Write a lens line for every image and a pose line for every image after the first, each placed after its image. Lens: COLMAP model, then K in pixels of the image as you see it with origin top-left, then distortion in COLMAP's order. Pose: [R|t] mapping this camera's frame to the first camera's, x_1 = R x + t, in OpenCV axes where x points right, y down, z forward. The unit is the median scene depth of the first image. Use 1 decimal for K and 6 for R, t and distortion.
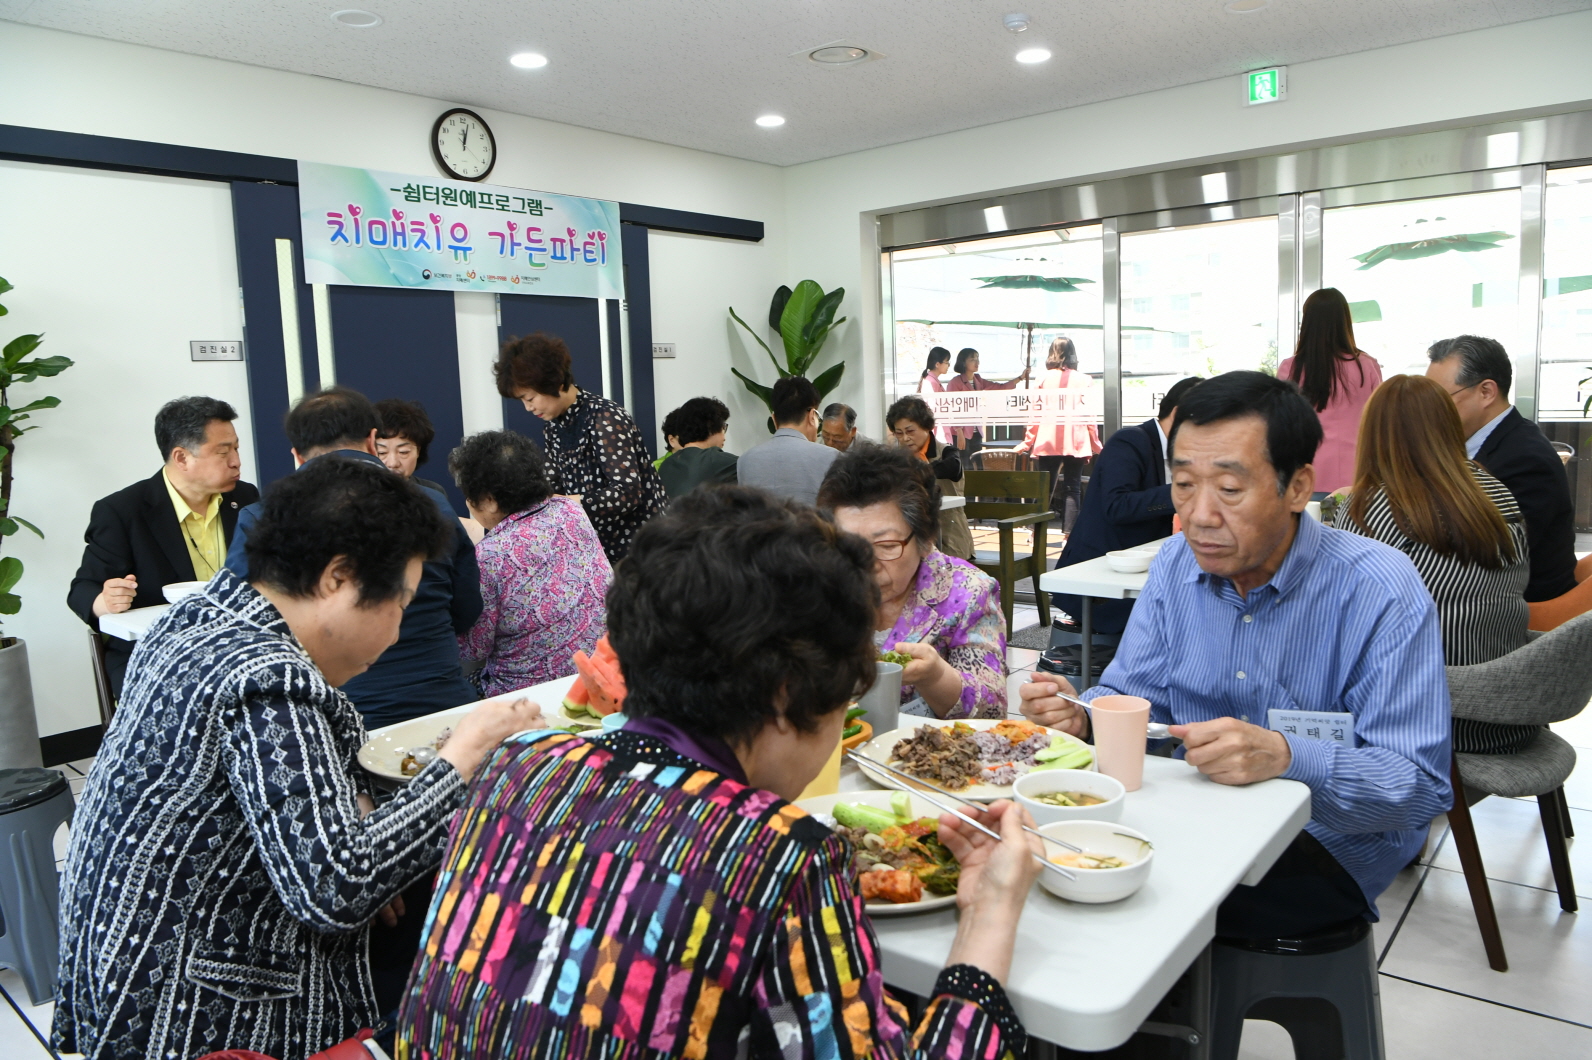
lens RADIAL K [[1088.4, 0, 801.5], [0, 1088.4, 532.5], [0, 0, 1]] dist [-0.070408, 0.007330]
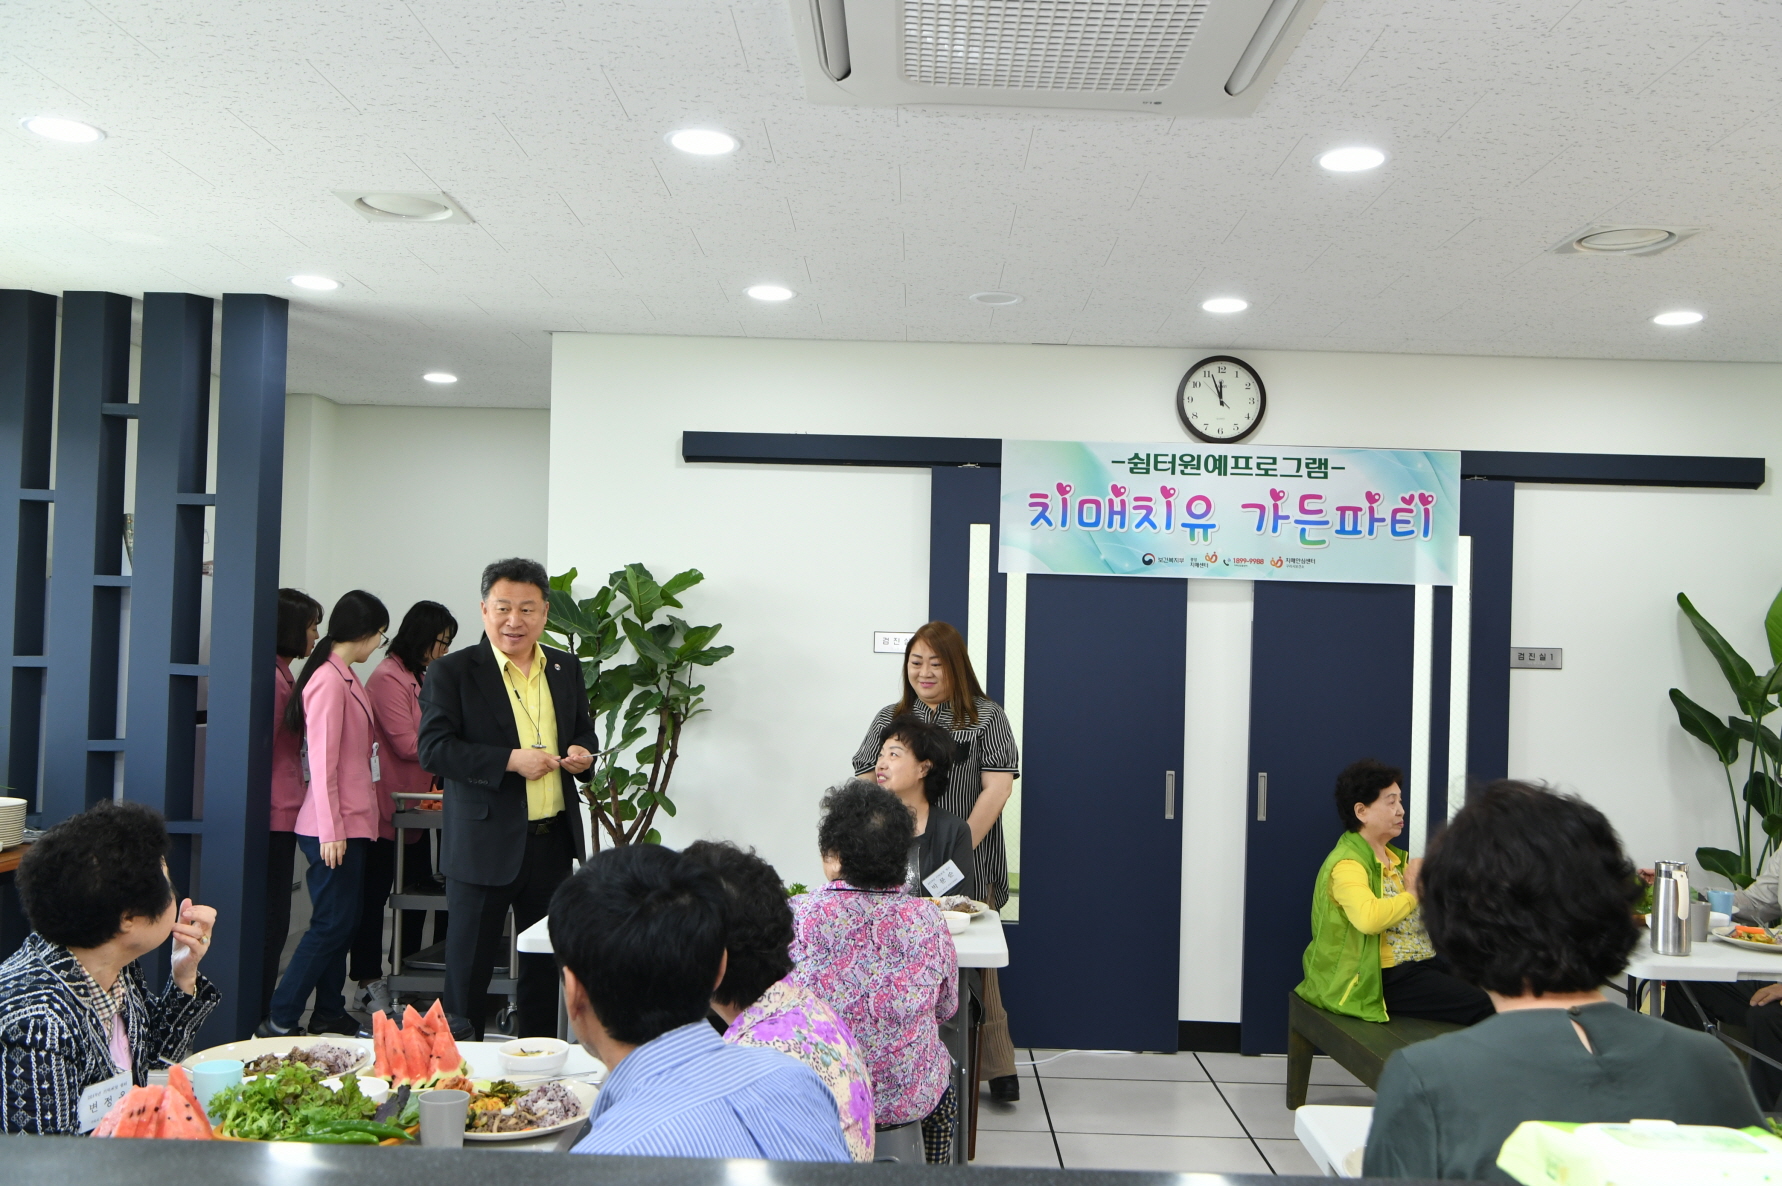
lens RADIAL K [[1551.0, 0, 901.0], [0, 1551.0, 610.0], [0, 0, 1]] dist [-0.018432, 0.029321]
pose [[0.628556, 0.028370, -0.777247, 0.449606], [-0.147258, 0.985600, -0.083112, -0.071513], [0.763697, 0.166697, 0.623682, 0.110150]]
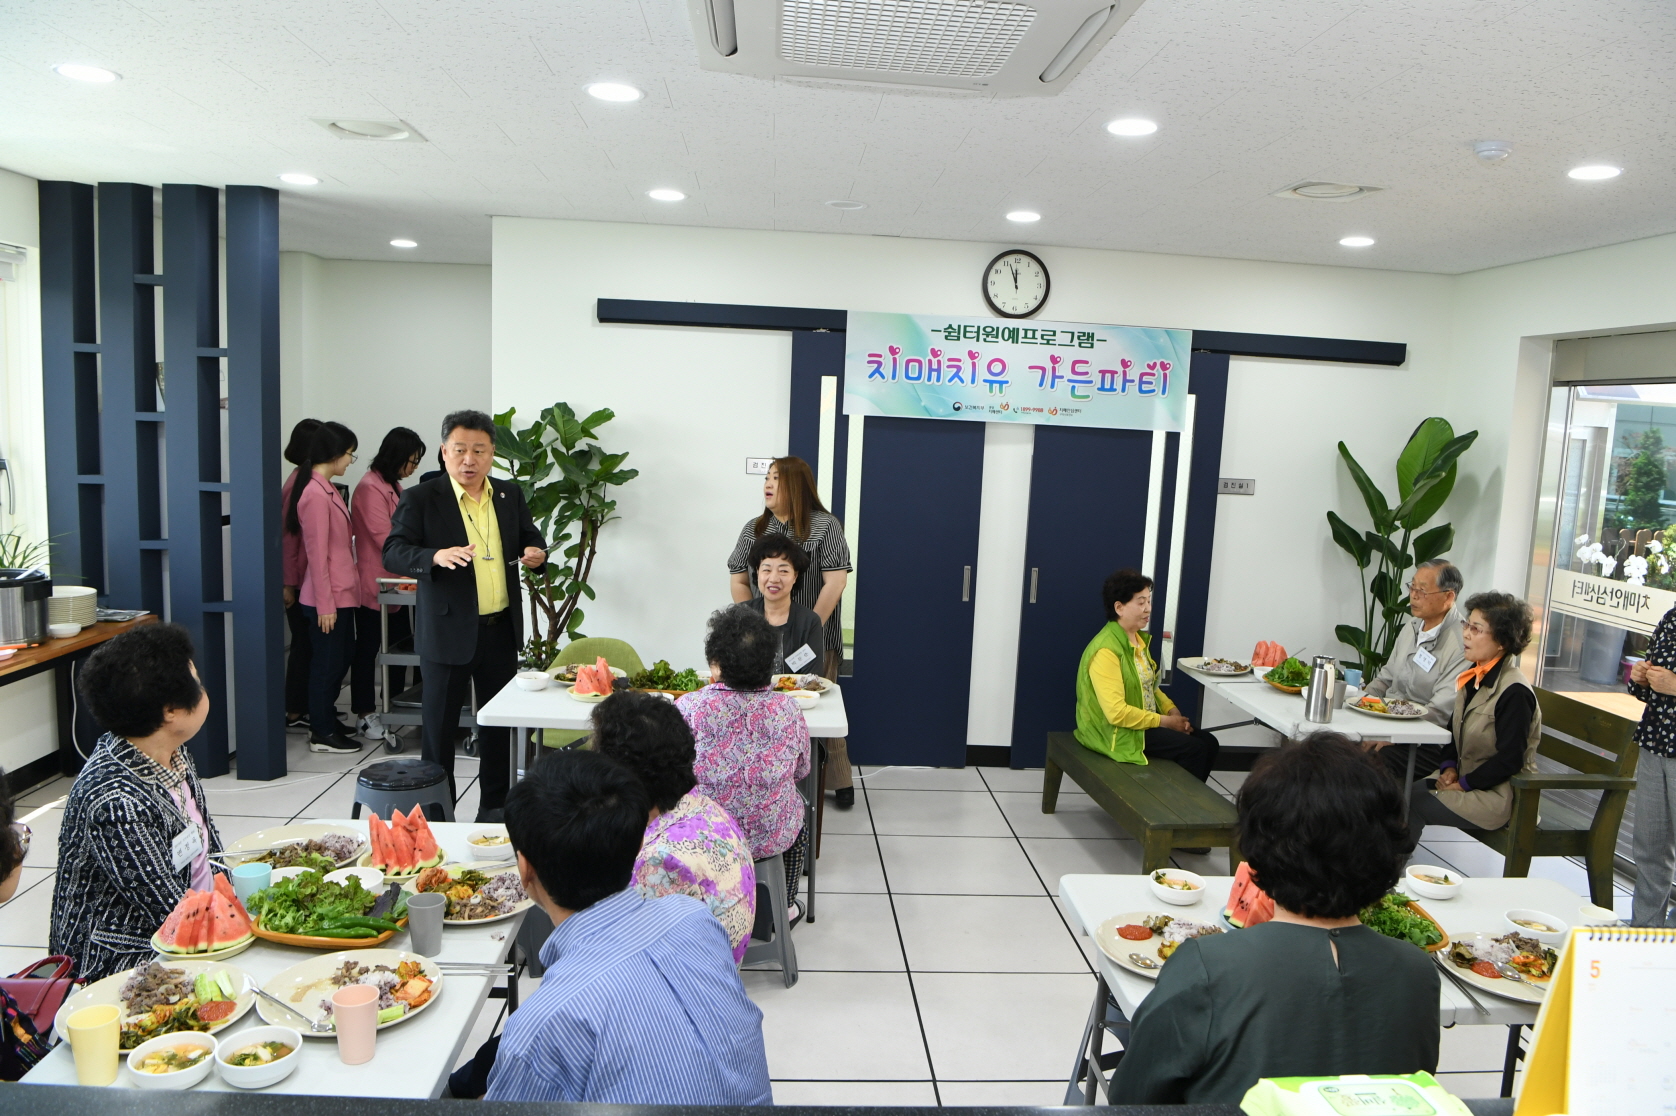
lens RADIAL K [[1145.9, 0, 846.5], [0, 1145.9, 568.9], [0, 0, 1]] dist [-0.070408, 0.007330]
pose [[0.683396, 0.159762, -0.712352, 0.414754], [-0.161285, 0.984691, 0.066111, -0.132576], [0.712009, 0.069711, 0.698701, 0.117755]]
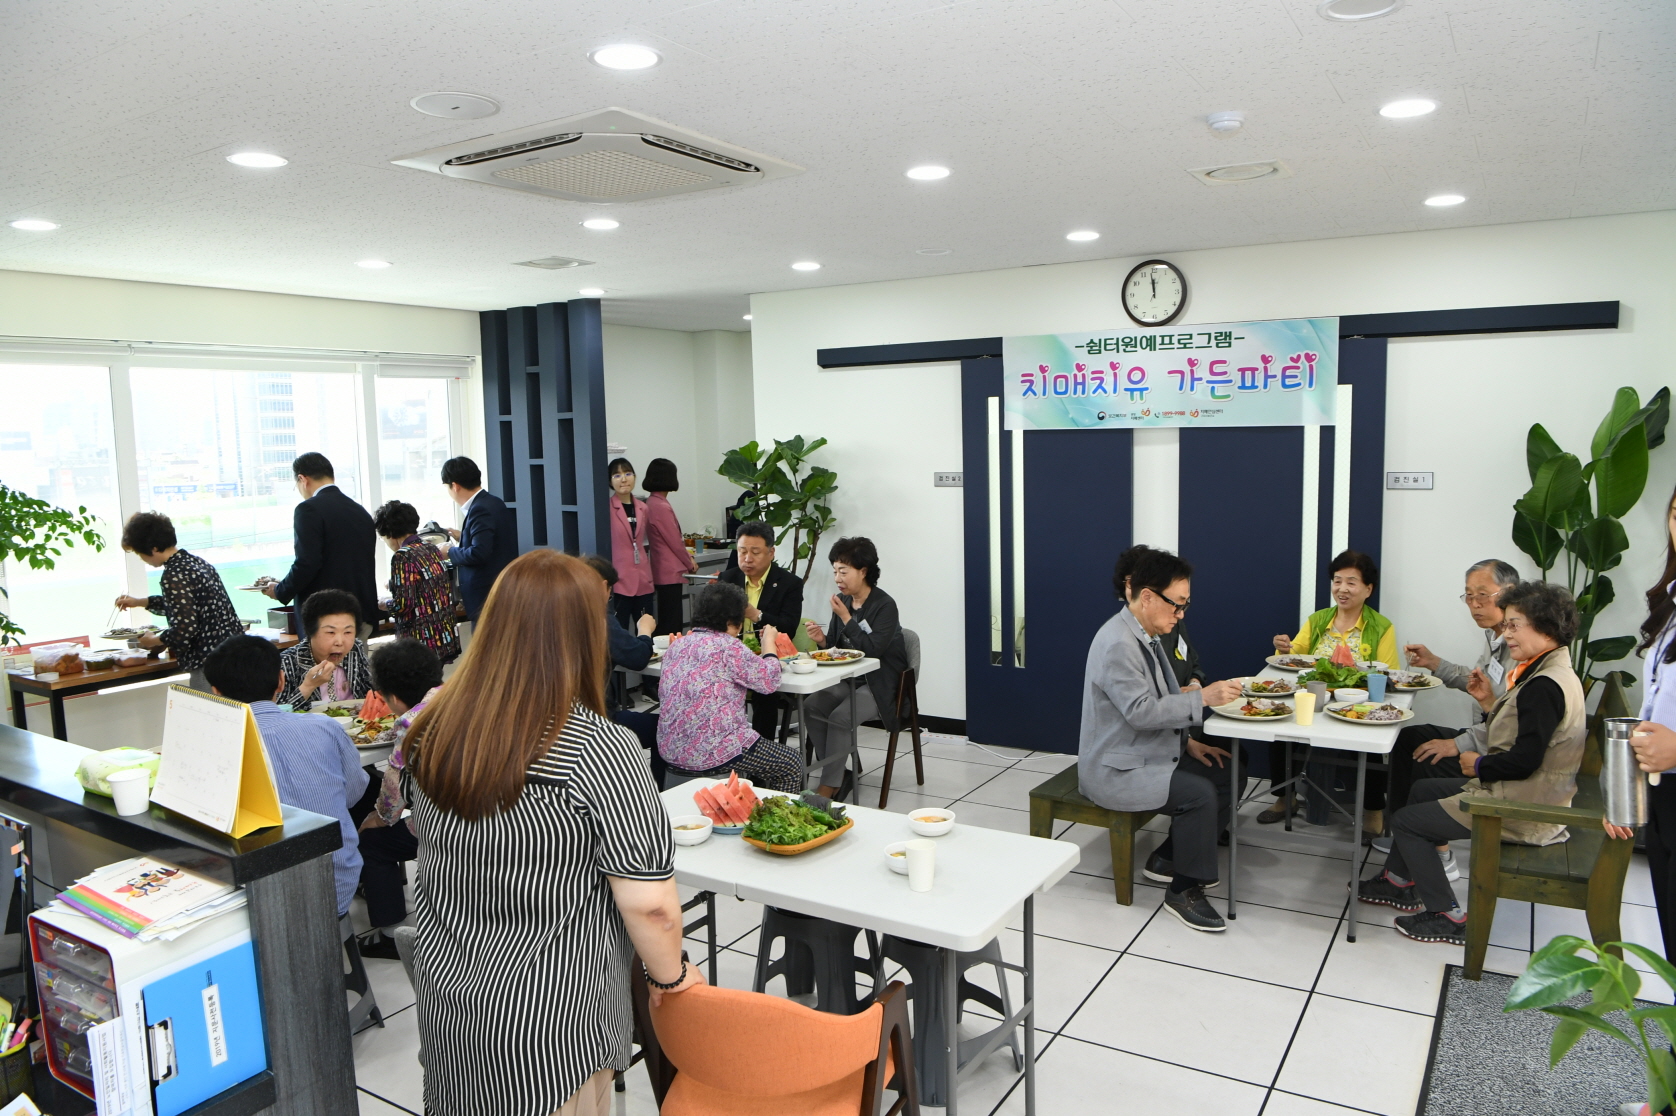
lens RADIAL K [[1145.9, 0, 836.8], [0, 1145.9, 561.1], [0, 0, 1]] dist [-0.070408, 0.007330]
pose [[0.136711, 0.134888, -0.981384, 0.807436], [-0.111262, 0.986508, 0.120093, -0.196047], [0.984343, 0.092773, 0.149875, 0.536692]]
